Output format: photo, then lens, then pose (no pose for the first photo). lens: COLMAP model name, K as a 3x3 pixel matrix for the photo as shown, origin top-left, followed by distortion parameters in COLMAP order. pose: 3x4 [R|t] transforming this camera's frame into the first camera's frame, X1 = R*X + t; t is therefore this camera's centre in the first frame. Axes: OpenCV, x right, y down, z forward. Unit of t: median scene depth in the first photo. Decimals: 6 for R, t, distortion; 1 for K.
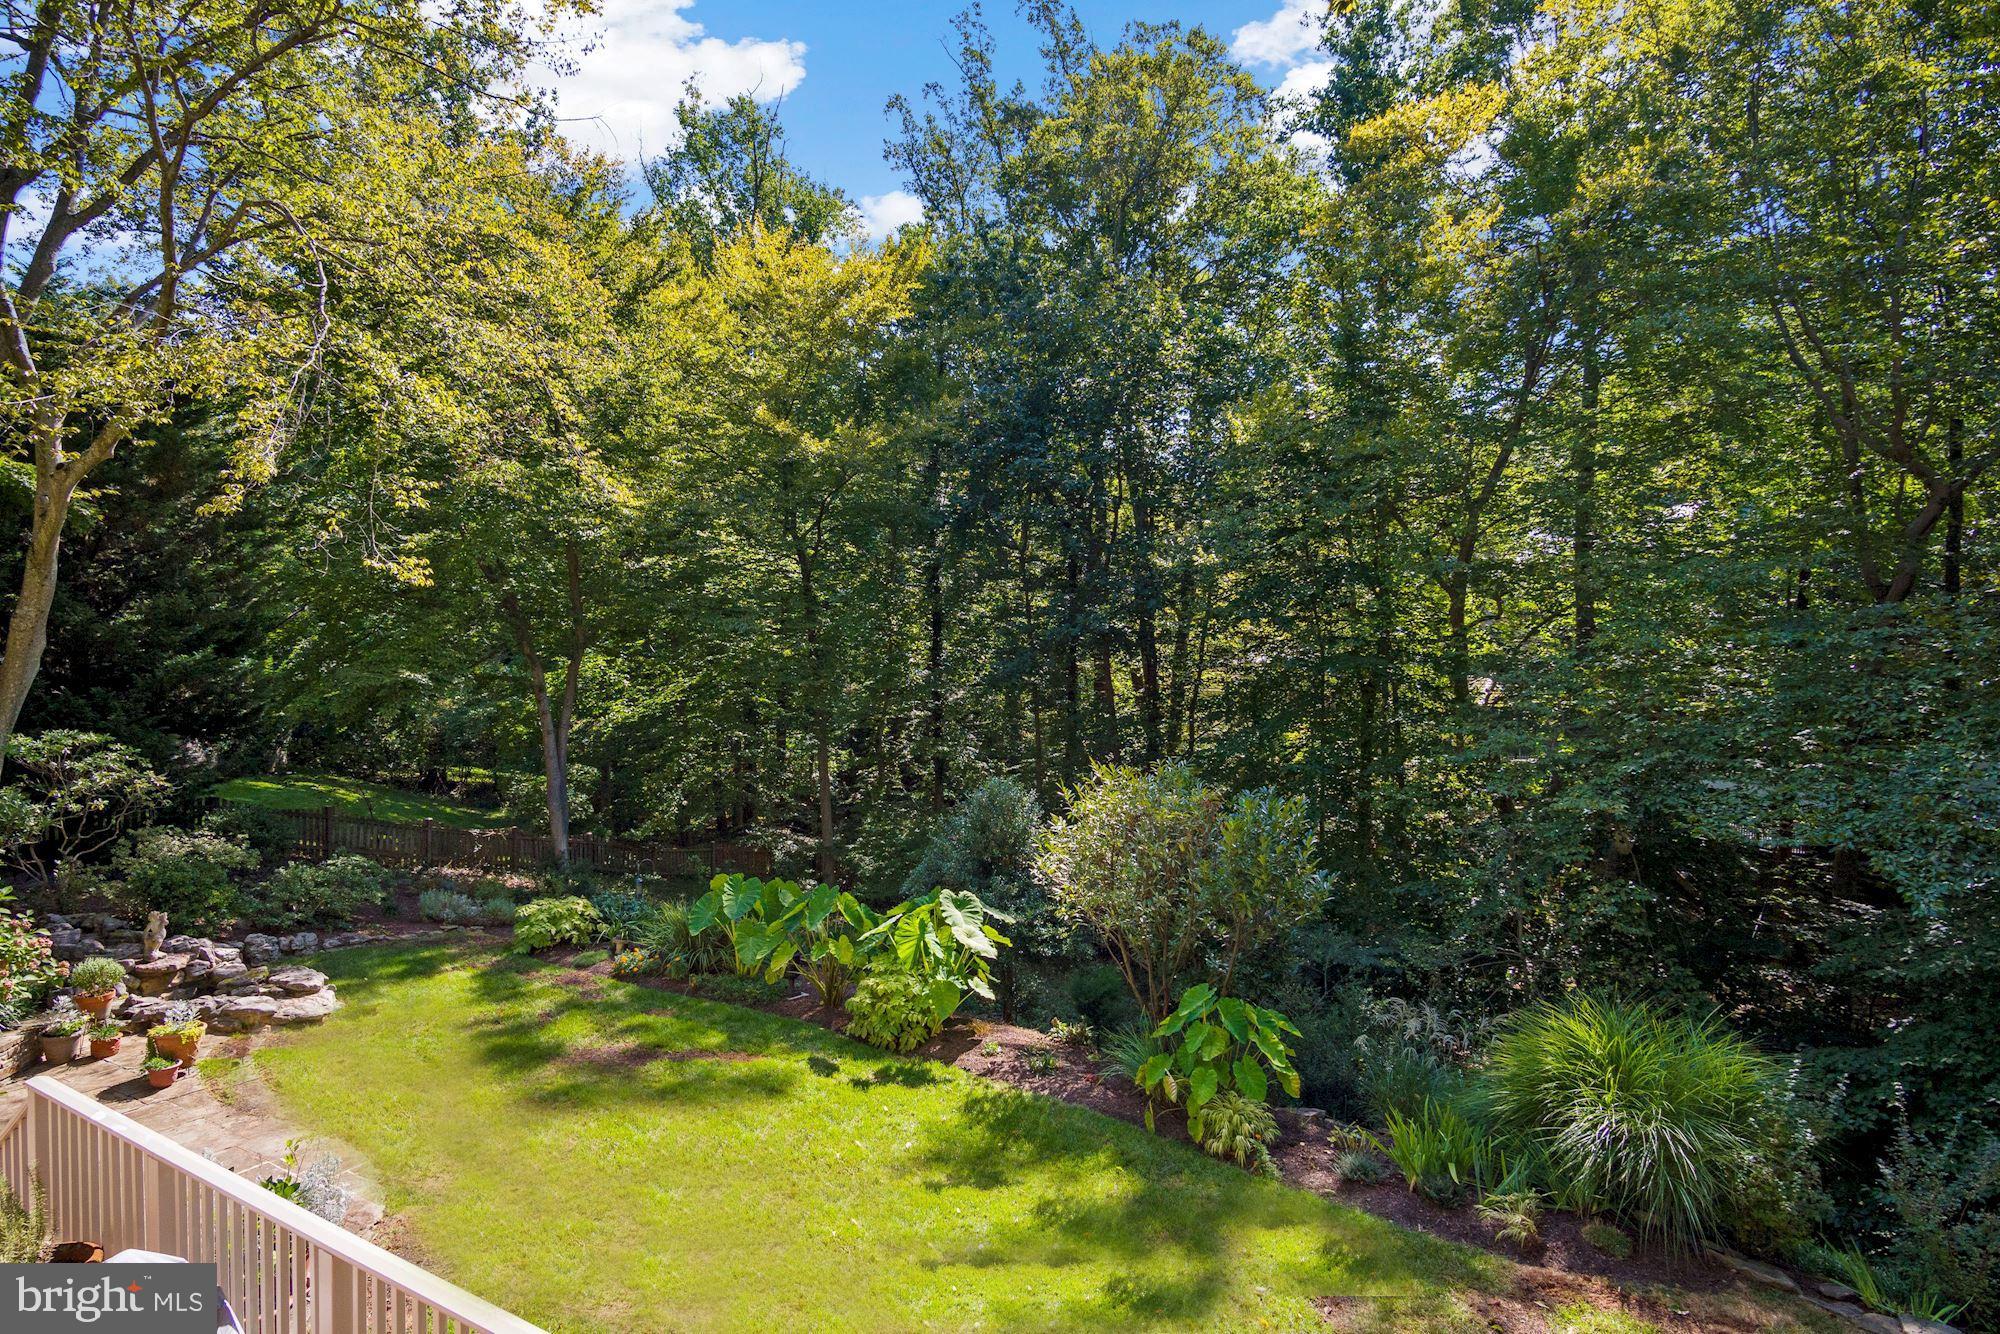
lens RADIAL K [[1082.2, 0, 998.1], [0, 1082.2, 677.9], [0, 0, 1]] dist [-0.030547, 0.006026]
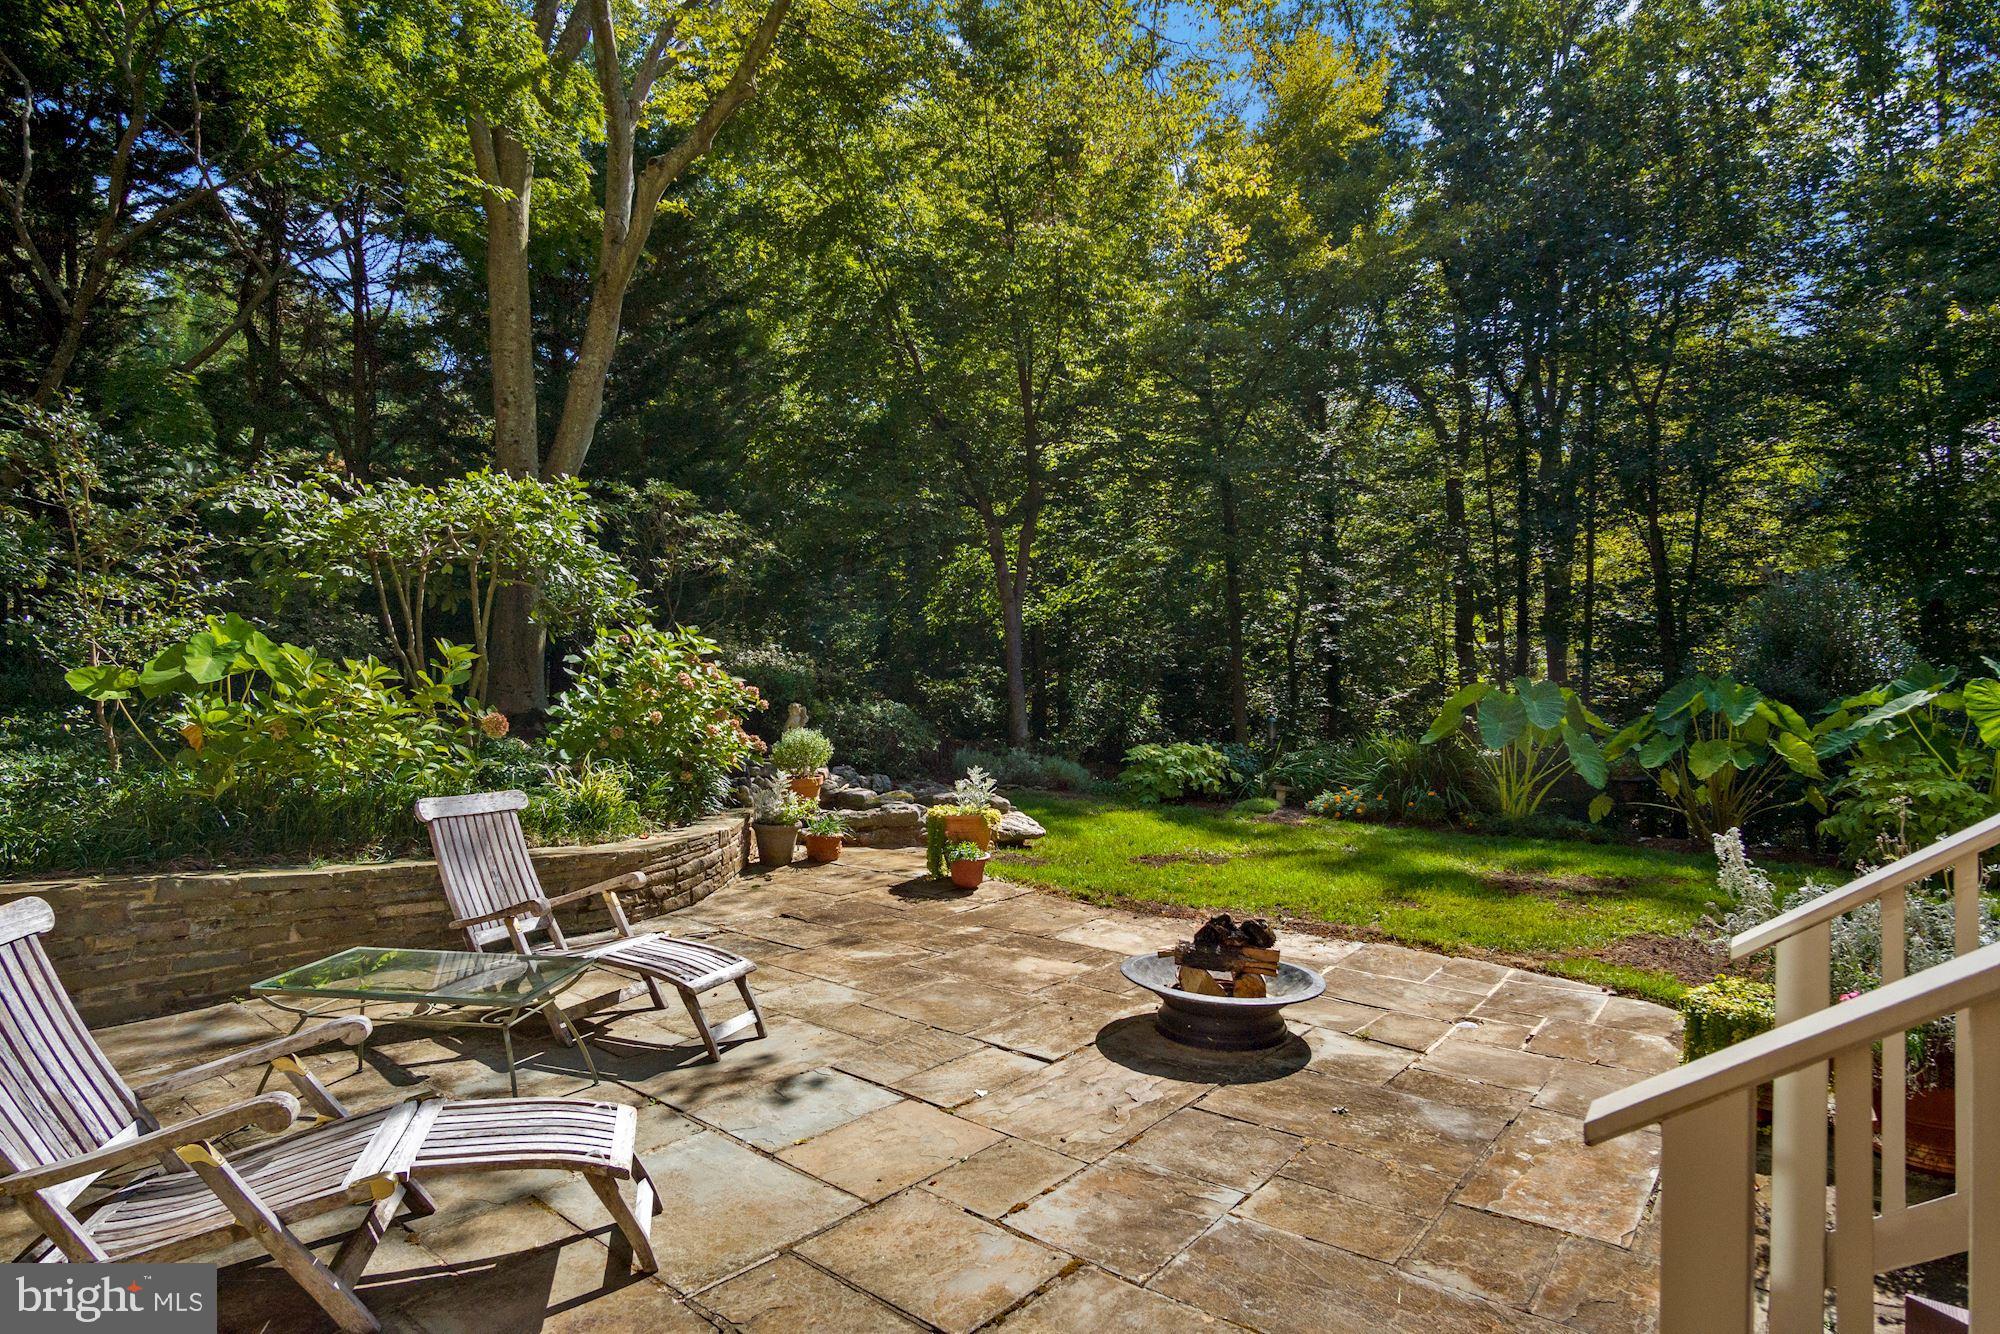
lens RADIAL K [[1082.2, 0, 1001.8], [0, 1082.2, 659.8], [0, 0, 1]] dist [-0.030547, 0.006026]
pose [[0.987199, -0.004661, -0.159426, -0.483675], [0.002767, 0.999923, -0.012098, 0.183996], [0.159470, 0.011502, 0.987136, 0.239082]]
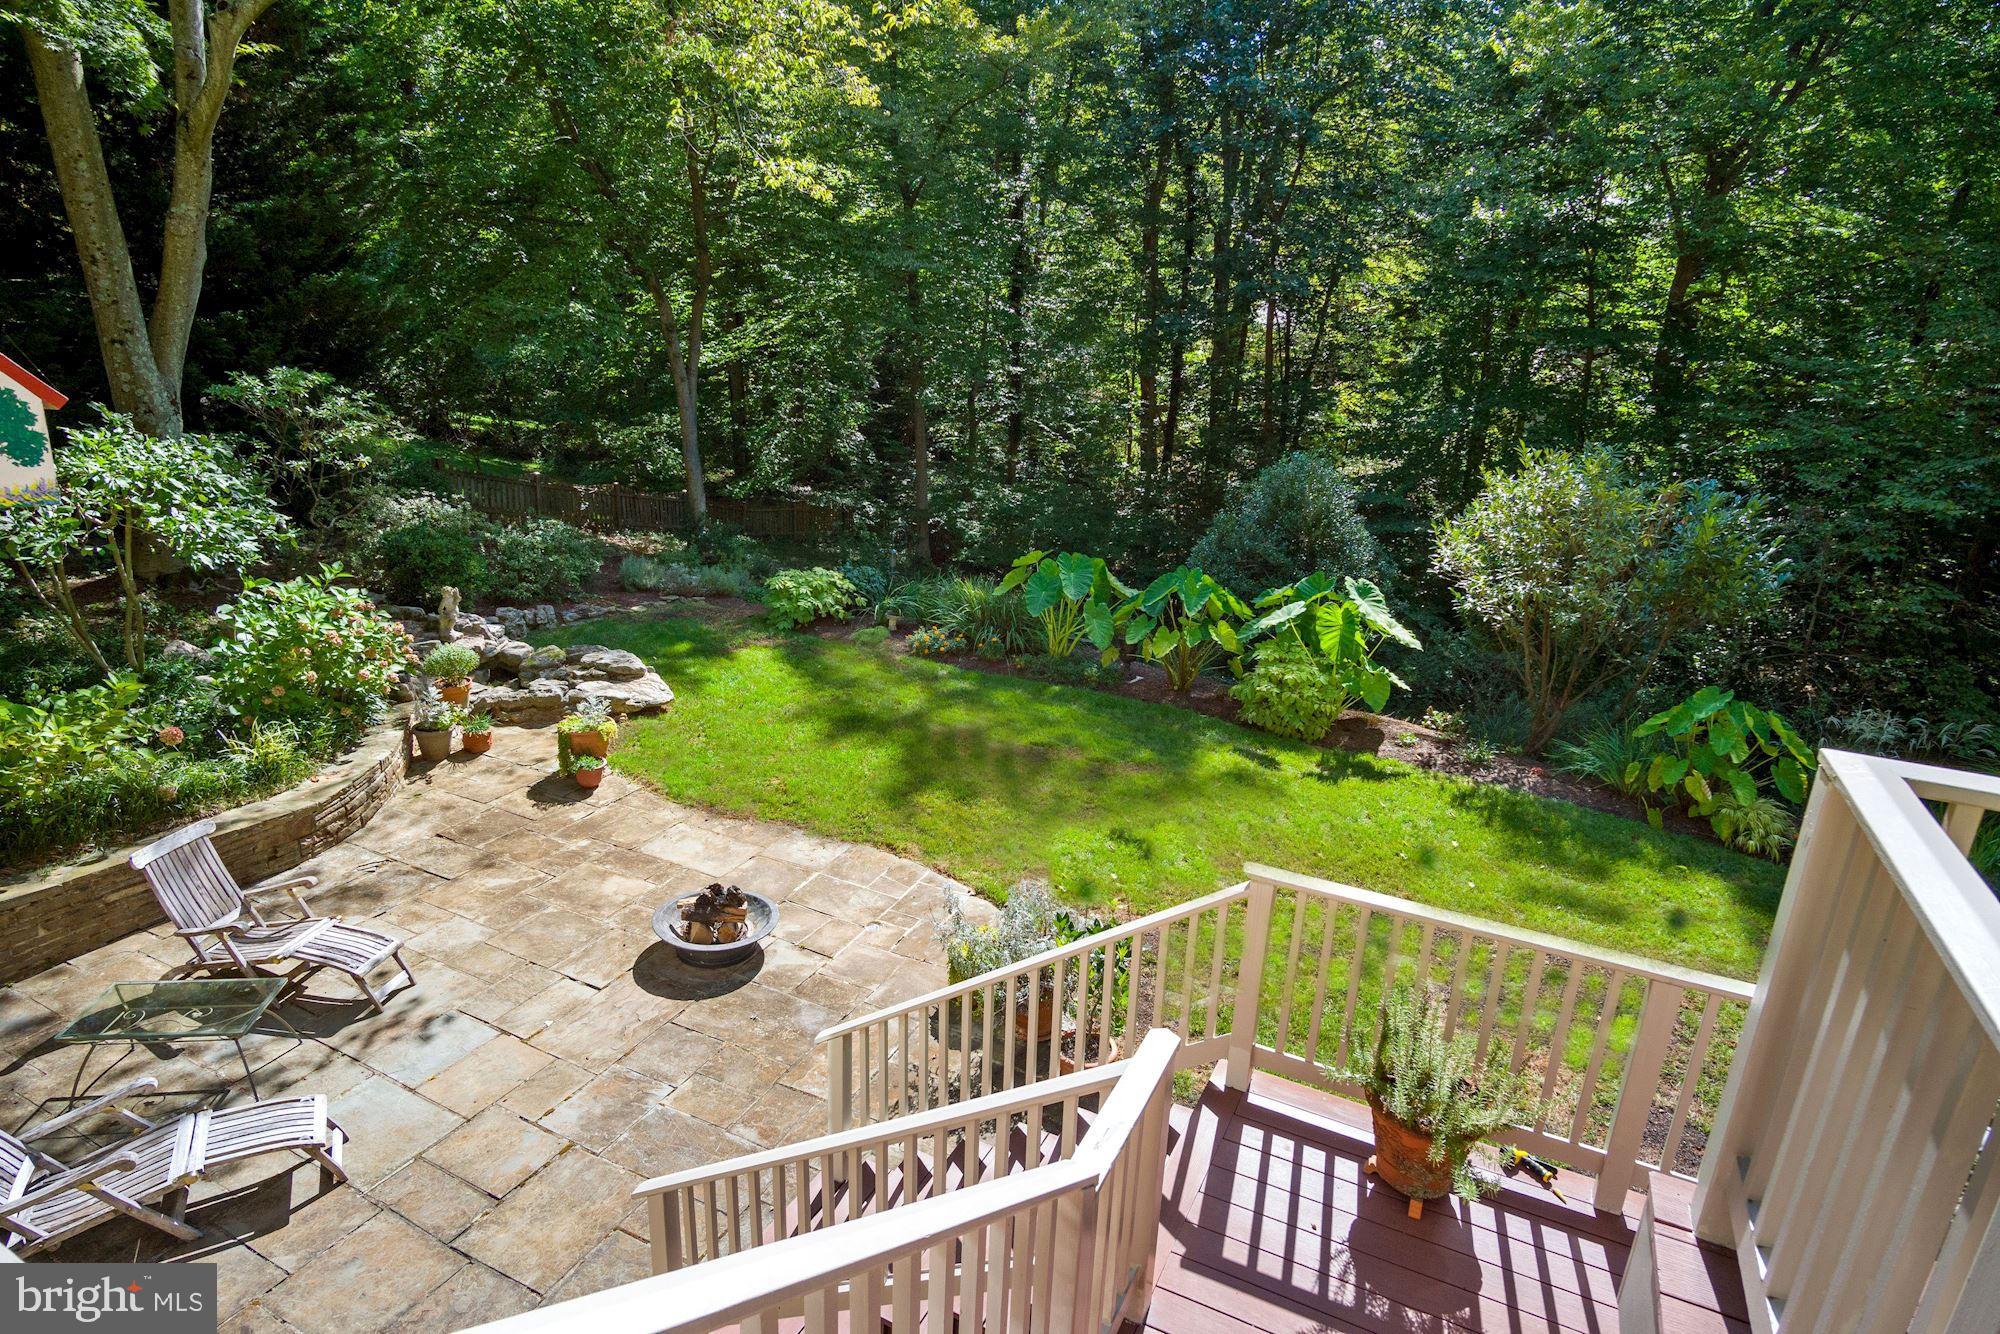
lens RADIAL K [[1082.2, 0, 1006.9], [0, 1082.2, 668.5], [0, 0, 1]] dist [-0.030547, 0.006026]
pose [[0.996069, 0.012408, 0.087713, -0.381053], [-0.038254, 0.953310, 0.299560, 0.002475], [-0.079900, -0.301738, 0.950037, 0.099541]]
